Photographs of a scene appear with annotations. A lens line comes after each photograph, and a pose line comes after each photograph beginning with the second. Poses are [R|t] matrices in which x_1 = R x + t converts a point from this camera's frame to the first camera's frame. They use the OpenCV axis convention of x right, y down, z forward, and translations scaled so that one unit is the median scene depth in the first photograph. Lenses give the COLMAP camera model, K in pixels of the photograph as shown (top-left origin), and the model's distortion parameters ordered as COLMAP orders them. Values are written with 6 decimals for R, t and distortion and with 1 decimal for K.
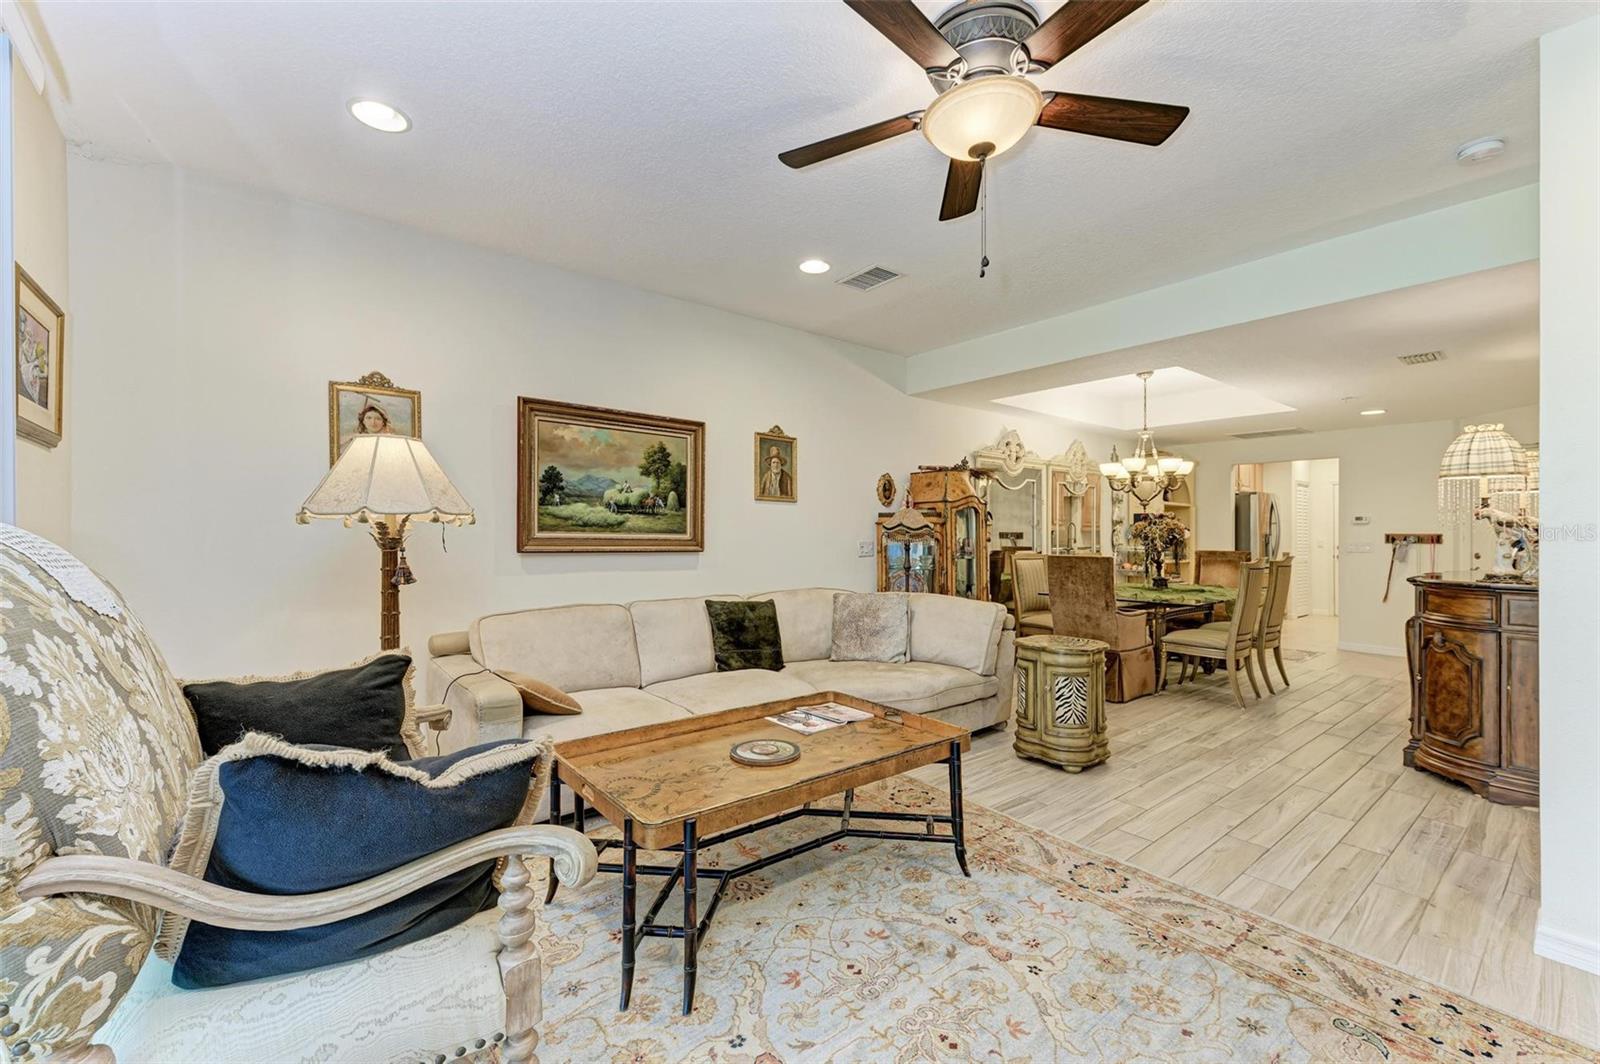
lens RADIAL K [[659.3, 0, 795.9], [0, 659.3, 531.4], [0, 0, 1]] dist [0.017941, 0.000081]
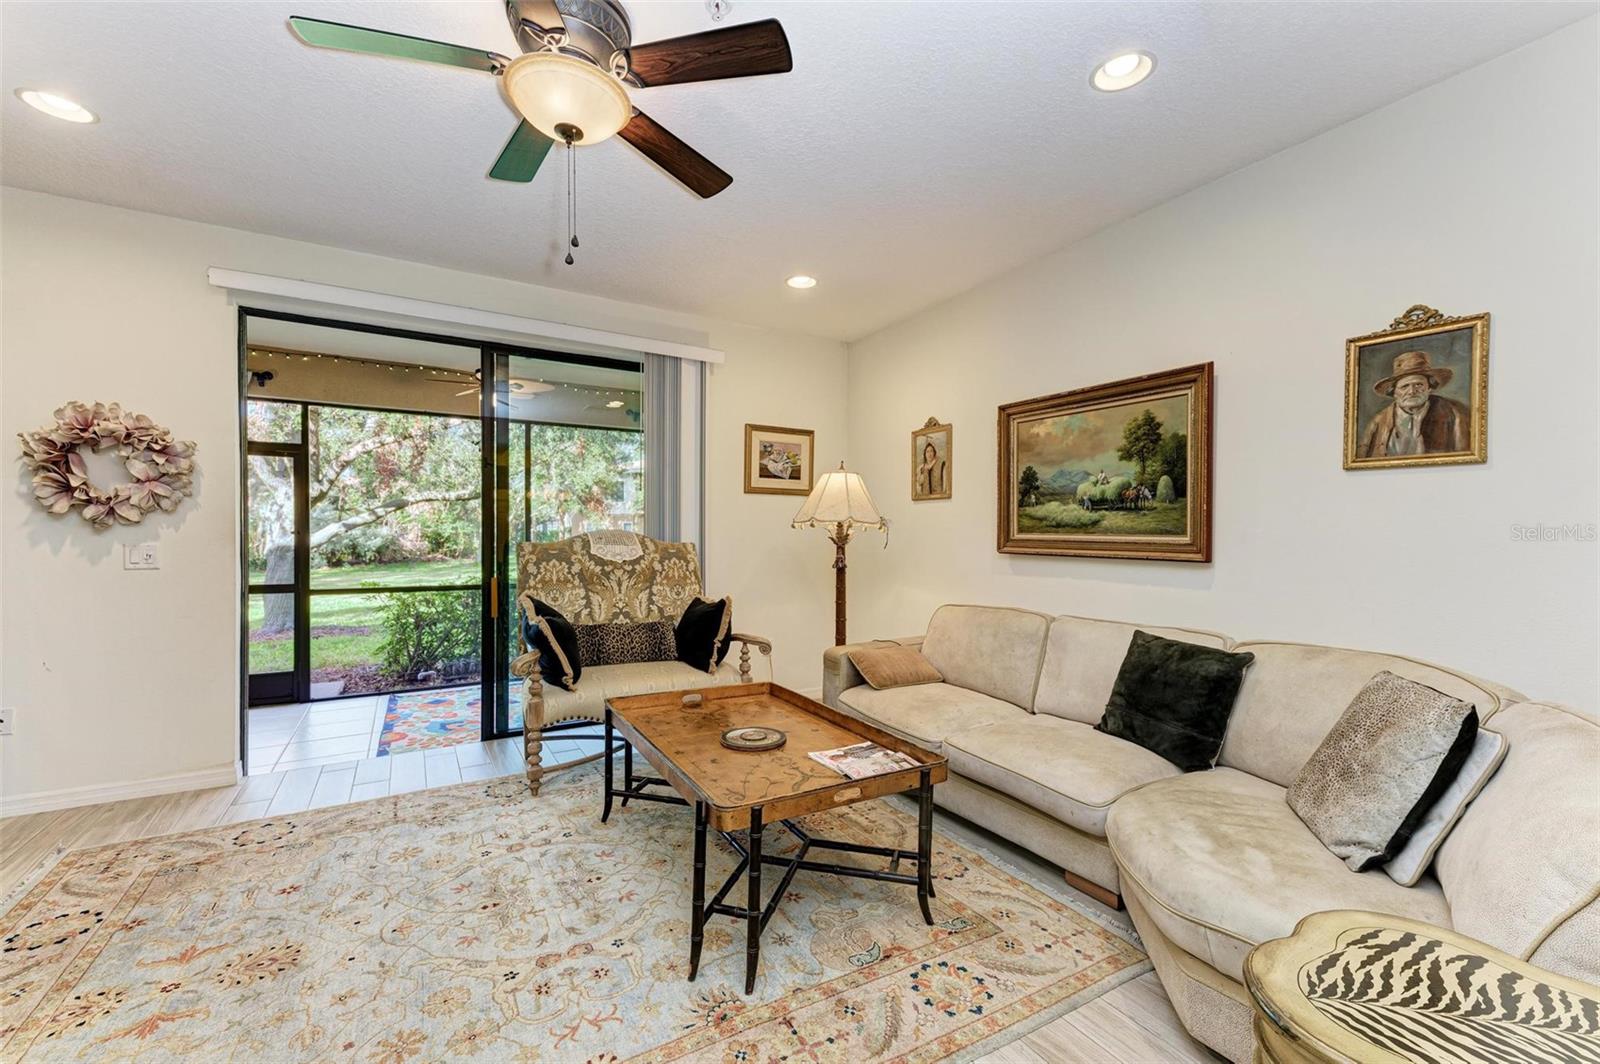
lens RADIAL K [[659.3, 0, 796.3], [0, 659.3, 535.7], [0, 0, 1]] dist [0.017941, 0.000081]
pose [[-0.151895, -0.003831, -0.988389, 0.633217], [-0.000661, 0.999993, -0.003774, 0.007838], [0.988396, 0.000080, -0.151897, 0.782497]]
